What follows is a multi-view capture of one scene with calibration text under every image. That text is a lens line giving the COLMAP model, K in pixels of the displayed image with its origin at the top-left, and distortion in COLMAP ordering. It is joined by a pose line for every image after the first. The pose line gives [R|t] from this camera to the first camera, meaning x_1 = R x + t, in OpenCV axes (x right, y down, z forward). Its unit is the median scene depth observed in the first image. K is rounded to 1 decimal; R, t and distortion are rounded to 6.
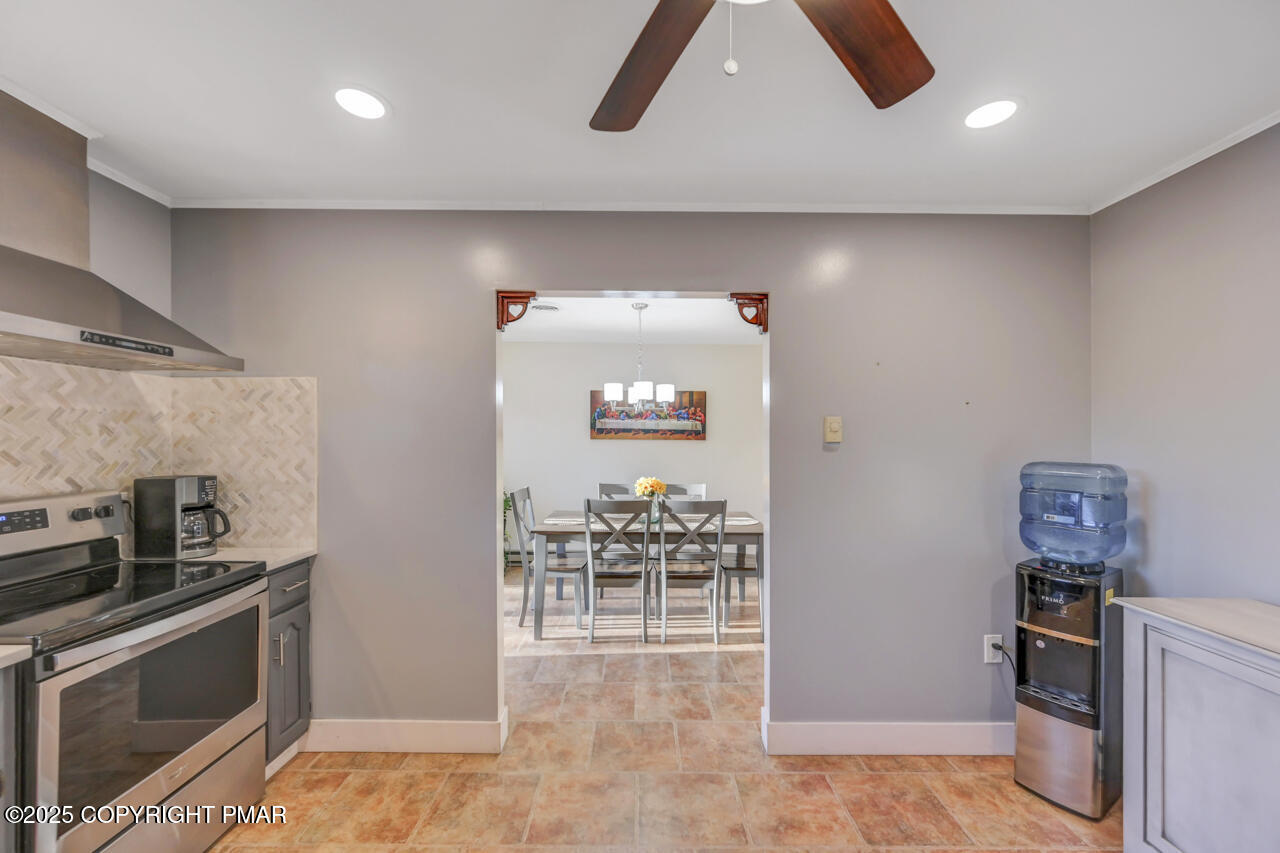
lens RADIAL K [[510.9, 0, 643.5], [0, 510.9, 437.8], [0, 0, 1]] dist [-0.002133, 0.000942]
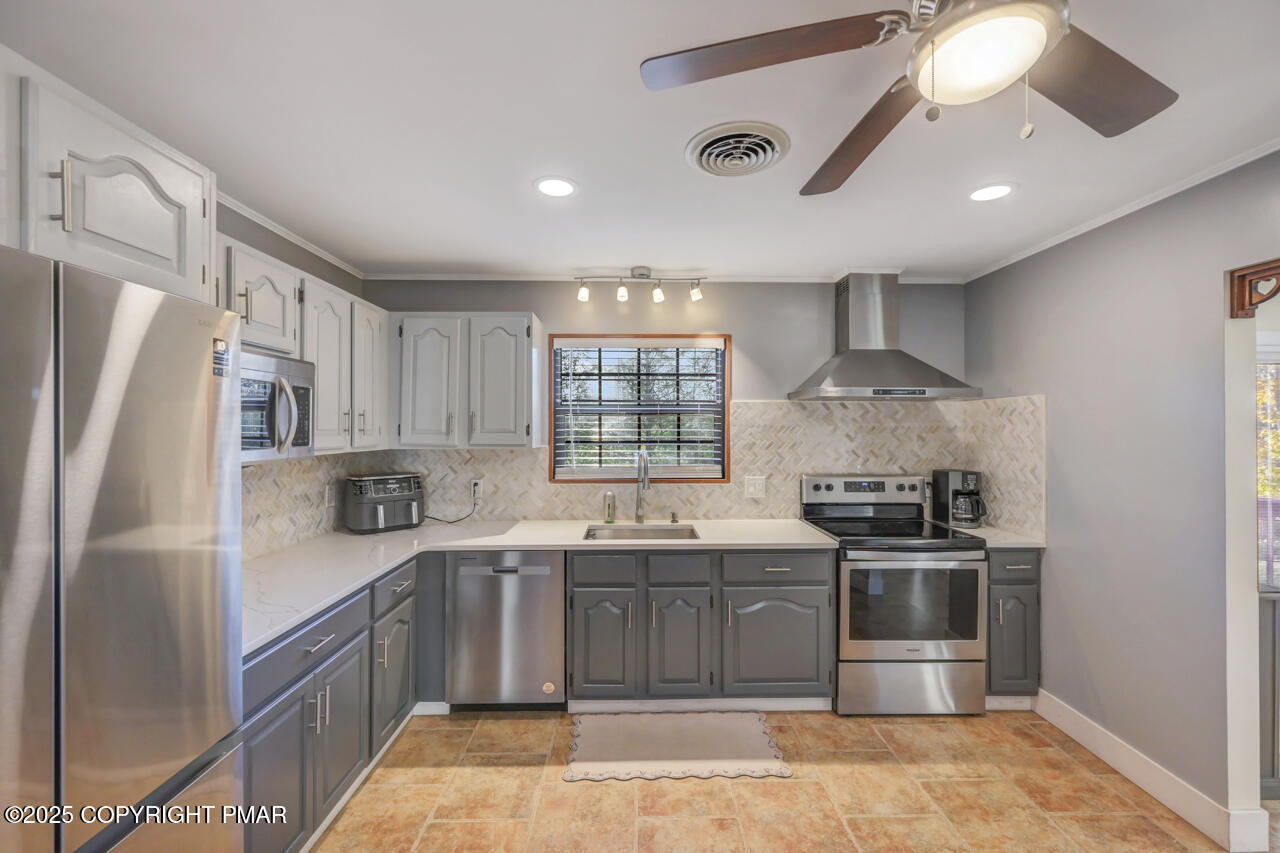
lens RADIAL K [[510.9, 0, 641.1], [0, 510.9, 426.1], [0, 0, 1]] dist [-0.002133, 0.000942]
pose [[0.011934, -0.004396, -0.999919, 0.539214], [-0.002623, 0.999987, -0.004428, -0.042141], [0.999925, 0.002676, 0.011922, 0.075720]]
